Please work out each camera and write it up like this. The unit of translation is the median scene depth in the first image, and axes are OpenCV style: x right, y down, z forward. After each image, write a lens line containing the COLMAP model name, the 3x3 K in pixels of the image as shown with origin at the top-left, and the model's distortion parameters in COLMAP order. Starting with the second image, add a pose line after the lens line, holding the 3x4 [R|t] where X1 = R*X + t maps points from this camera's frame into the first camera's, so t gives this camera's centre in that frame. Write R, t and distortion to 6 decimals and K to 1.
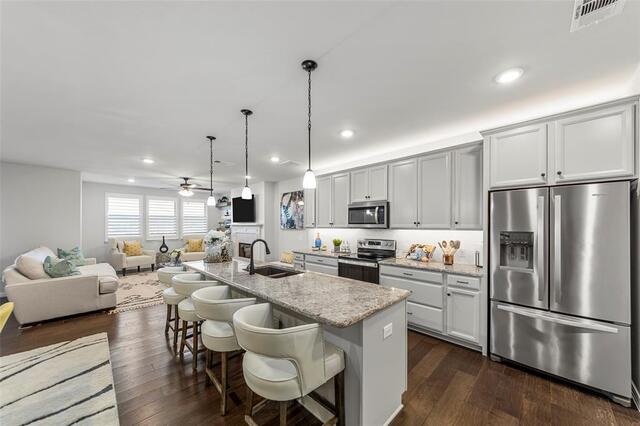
lens RADIAL K [[230.8, 0, 321.2], [0, 230.8, 223.2], [0, 0, 1]] dist [-0.001296, -0.000028]
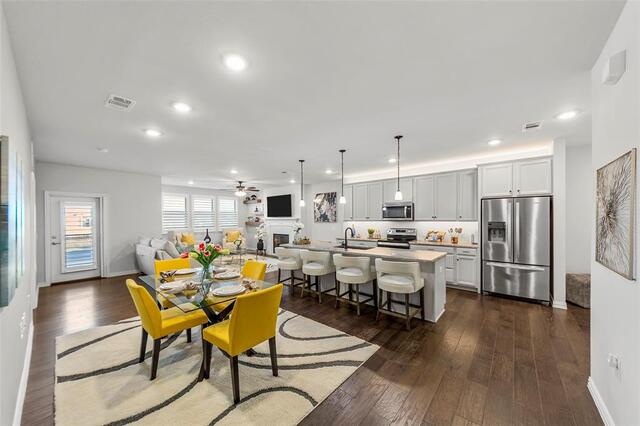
lens RADIAL K [[227.9, 0, 319.0], [0, 227.9, 218.3], [0, 0, 1]] dist [0.000621, 0.000019]
pose [[0.997115, -0.004604, 0.075767, -0.554218], [0.004125, 0.999971, 0.006479, -0.007322], [-0.075794, -0.006148, 0.997105, -0.554781]]
